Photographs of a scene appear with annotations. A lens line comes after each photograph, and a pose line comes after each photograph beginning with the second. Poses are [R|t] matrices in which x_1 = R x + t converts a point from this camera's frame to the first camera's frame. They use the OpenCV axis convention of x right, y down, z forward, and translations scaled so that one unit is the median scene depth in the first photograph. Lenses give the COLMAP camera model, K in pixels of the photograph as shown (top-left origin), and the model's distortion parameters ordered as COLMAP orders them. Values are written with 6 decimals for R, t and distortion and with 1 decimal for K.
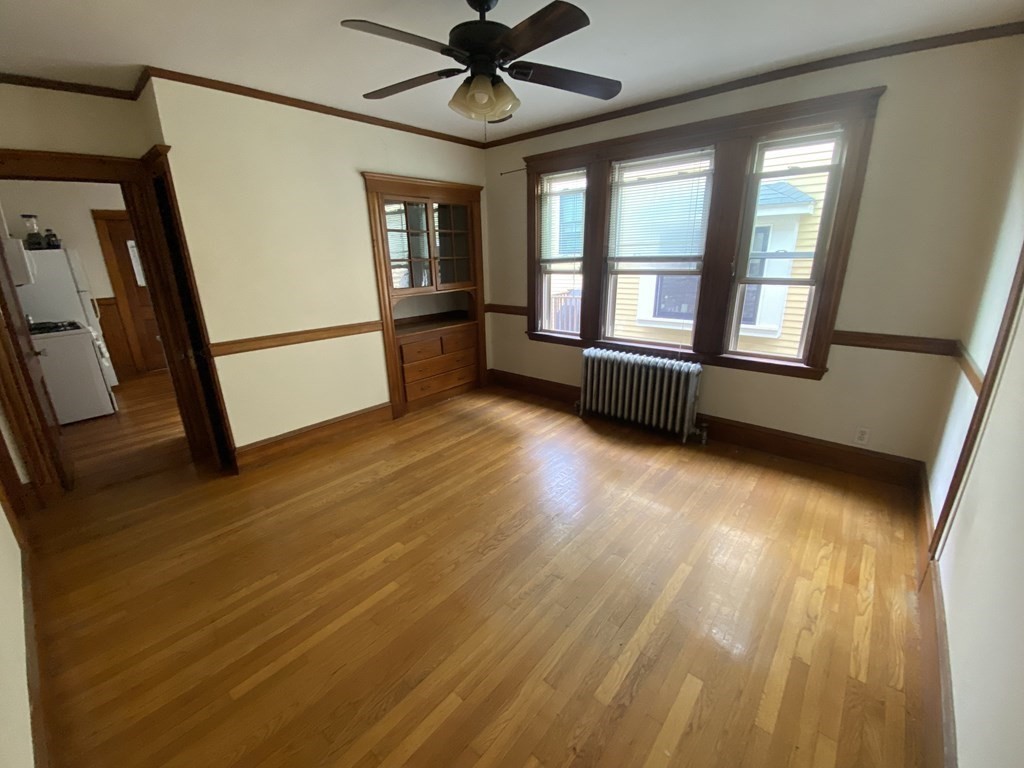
lens RADIAL K [[416.8, 0, 508.5], [0, 416.8, 381.6], [0, 0, 1]] dist [0.028848, -0.000188]
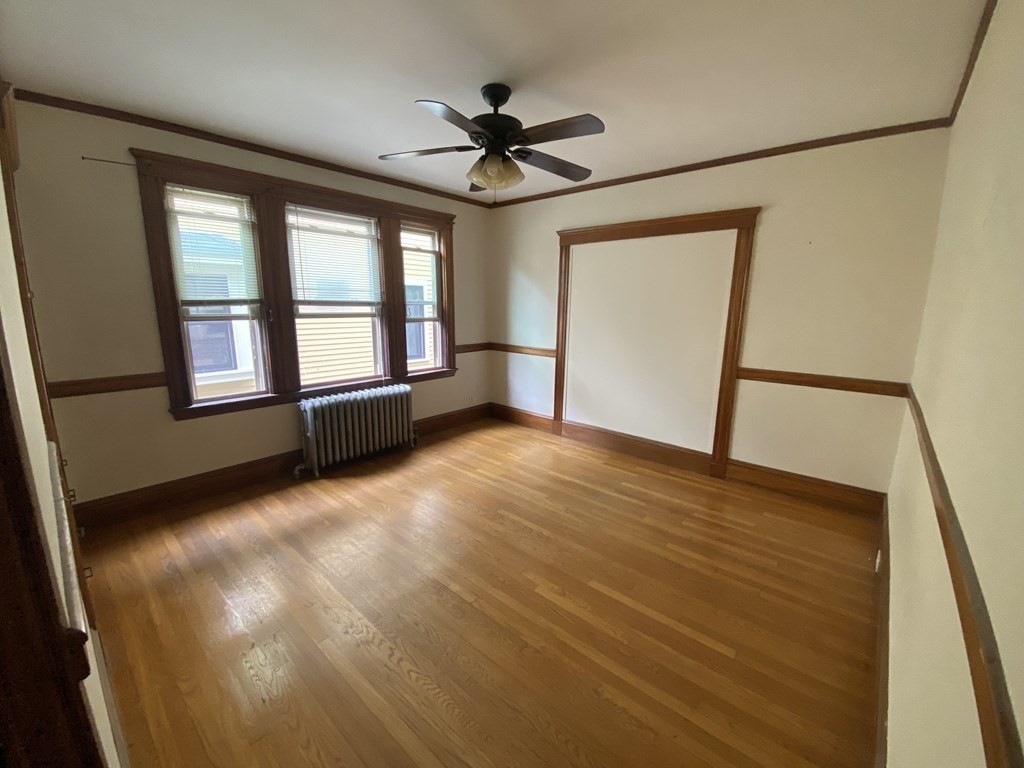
lens RADIAL K [[416.8, 0, 508.5], [0, 416.8, 381.6], [0, 0, 1]] dist [0.028848, -0.000188]
pose [[0.003571, -0.168982, 0.985613, -0.864145], [0.283886, 0.945239, 0.161031, -0.177327], [-0.958851, 0.279227, 0.051347, 0.681316]]
